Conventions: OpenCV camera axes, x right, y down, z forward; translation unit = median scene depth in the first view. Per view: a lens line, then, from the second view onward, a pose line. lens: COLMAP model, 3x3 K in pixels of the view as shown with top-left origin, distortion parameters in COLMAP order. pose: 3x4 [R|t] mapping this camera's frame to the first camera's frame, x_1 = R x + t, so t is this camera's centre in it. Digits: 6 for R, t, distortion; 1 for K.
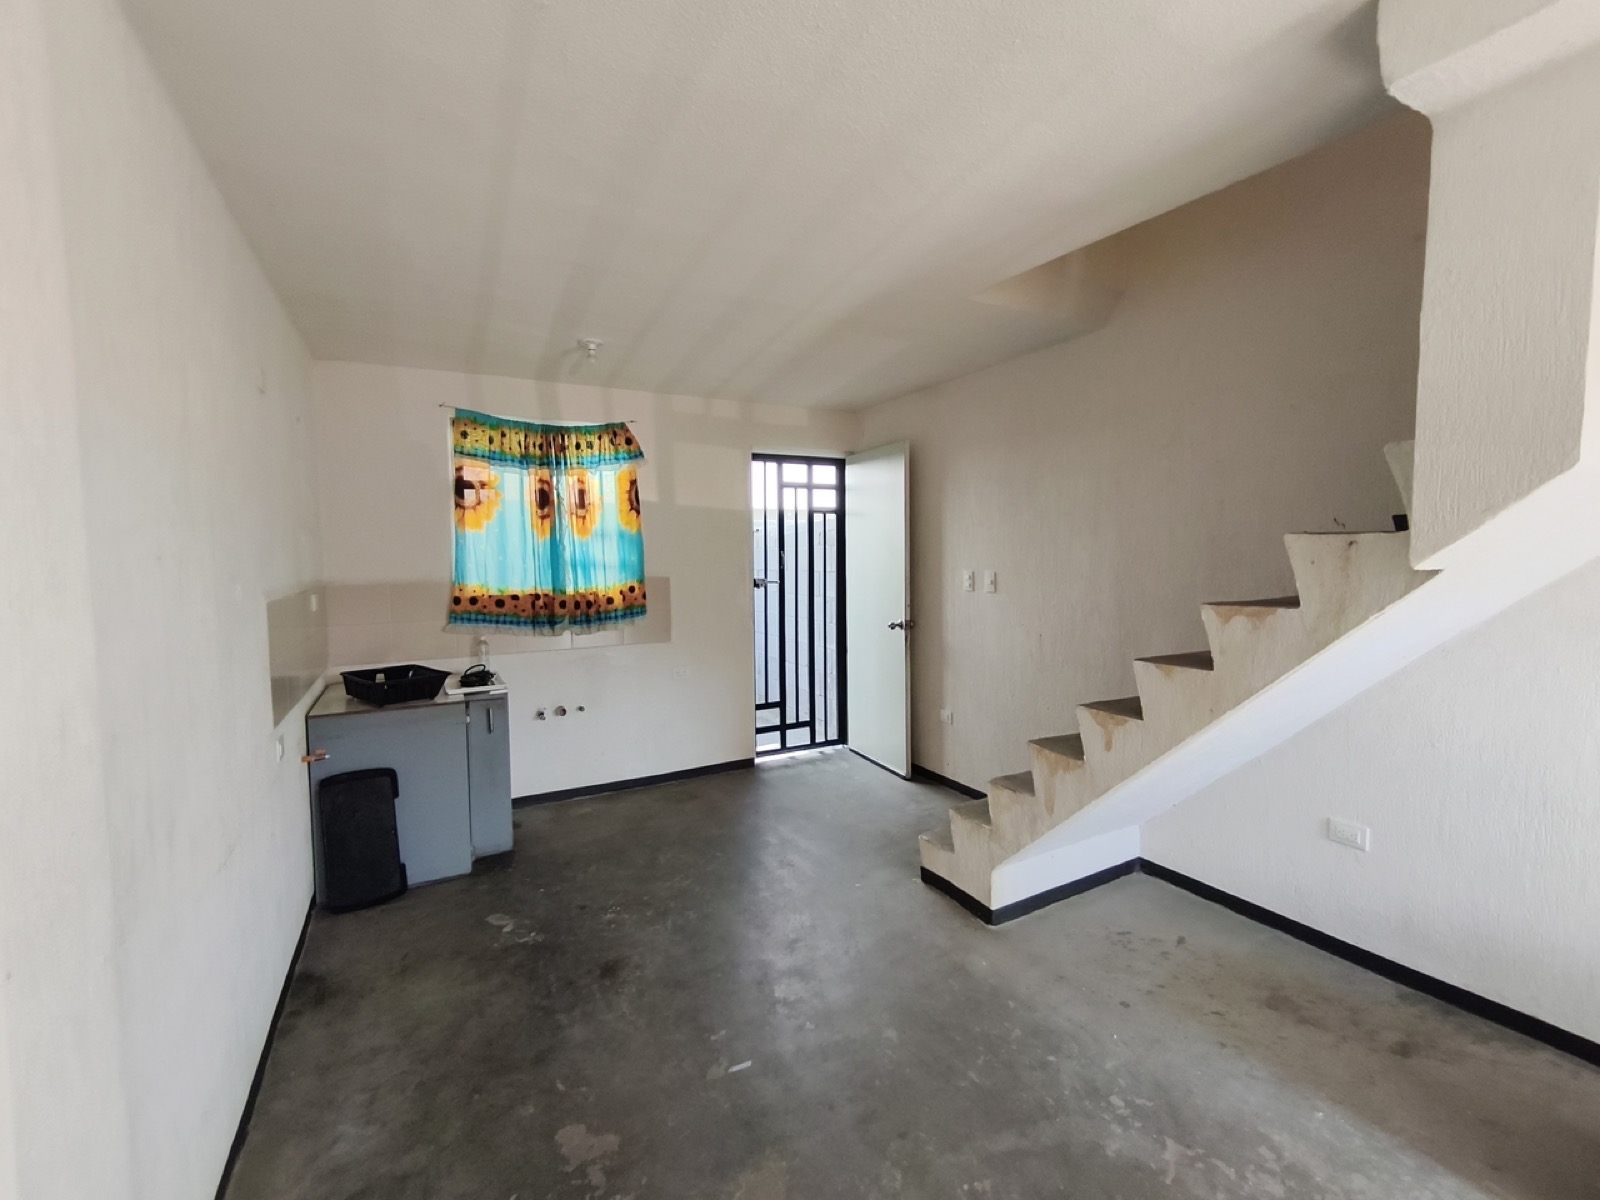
lens RADIAL K [[709.3, 0, 808.3], [0, 709.3, 600.3], [0, 0, 1]] dist [0.011846, 0.000220]
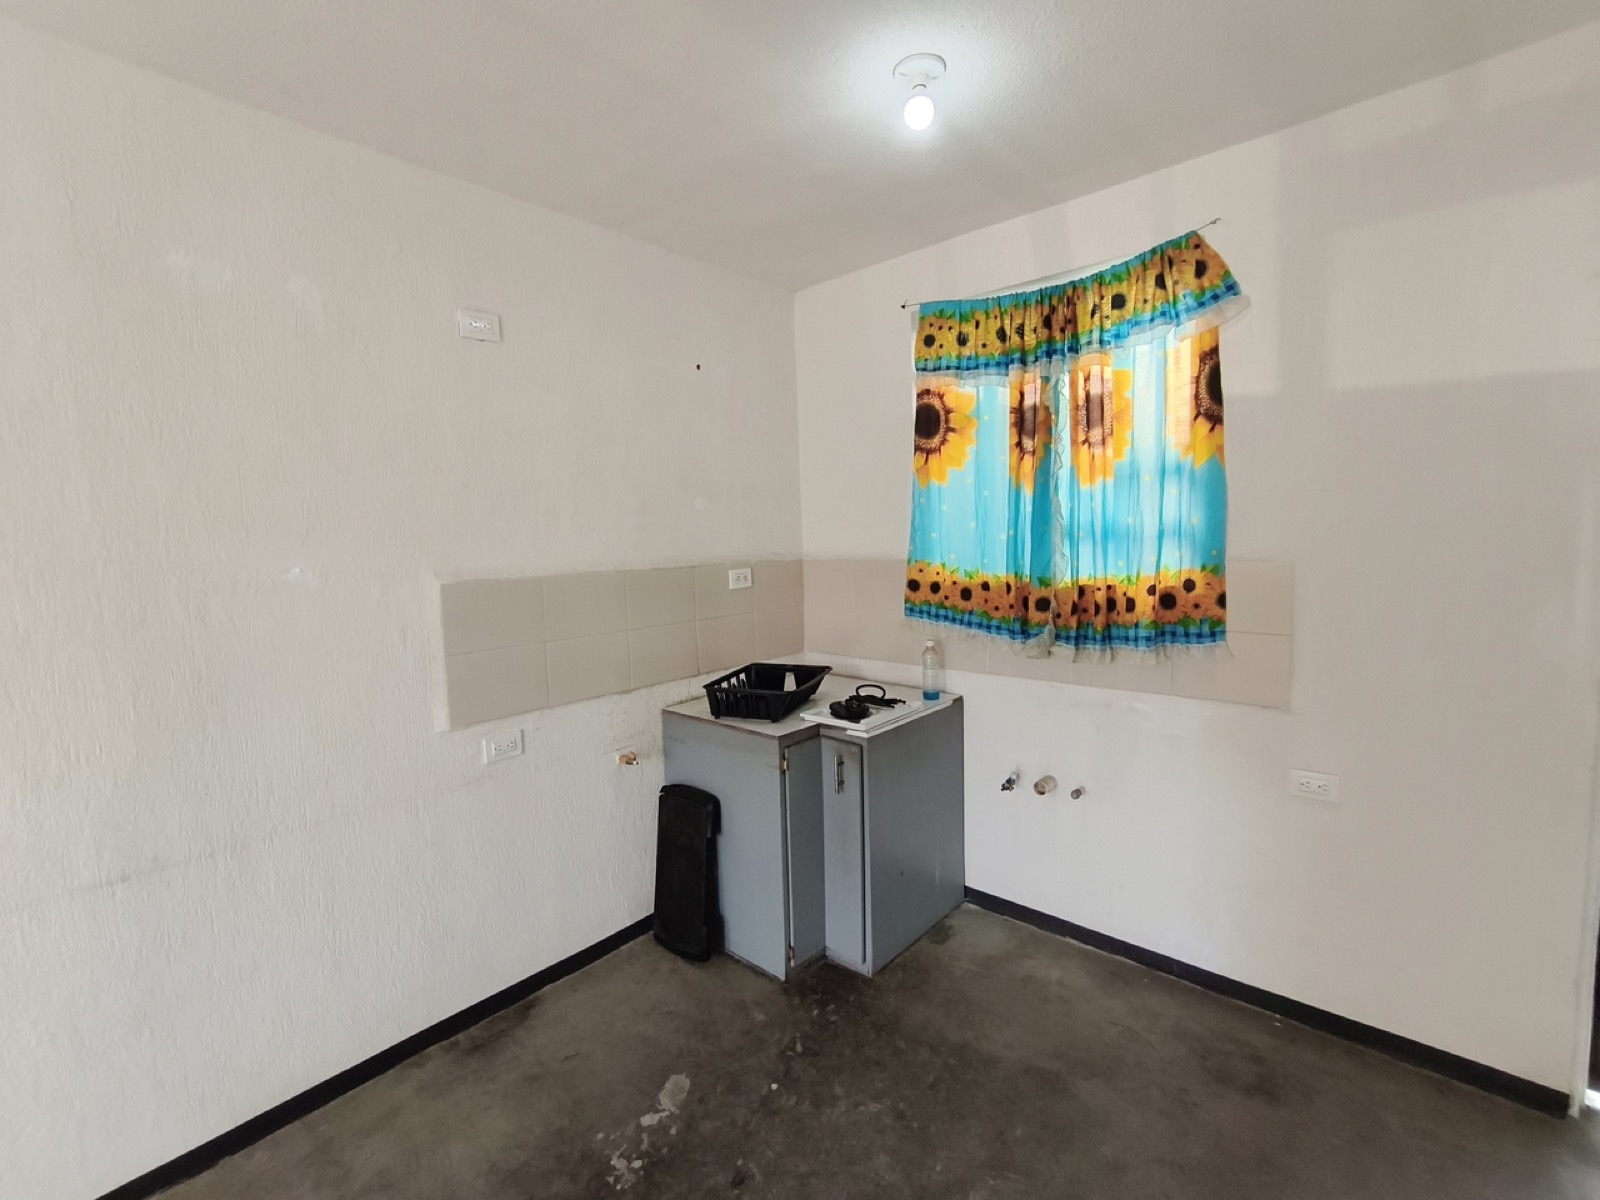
lens RADIAL K [[709.3, 0, 808.3], [0, 709.3, 600.3], [0, 0, 1]] dist [0.011846, 0.000220]
pose [[0.349683, 0.085426, -0.932965, 0.120077], [-0.046118, 0.996196, 0.073931, -0.031067], [0.935732, 0.017174, 0.352293, 0.633435]]
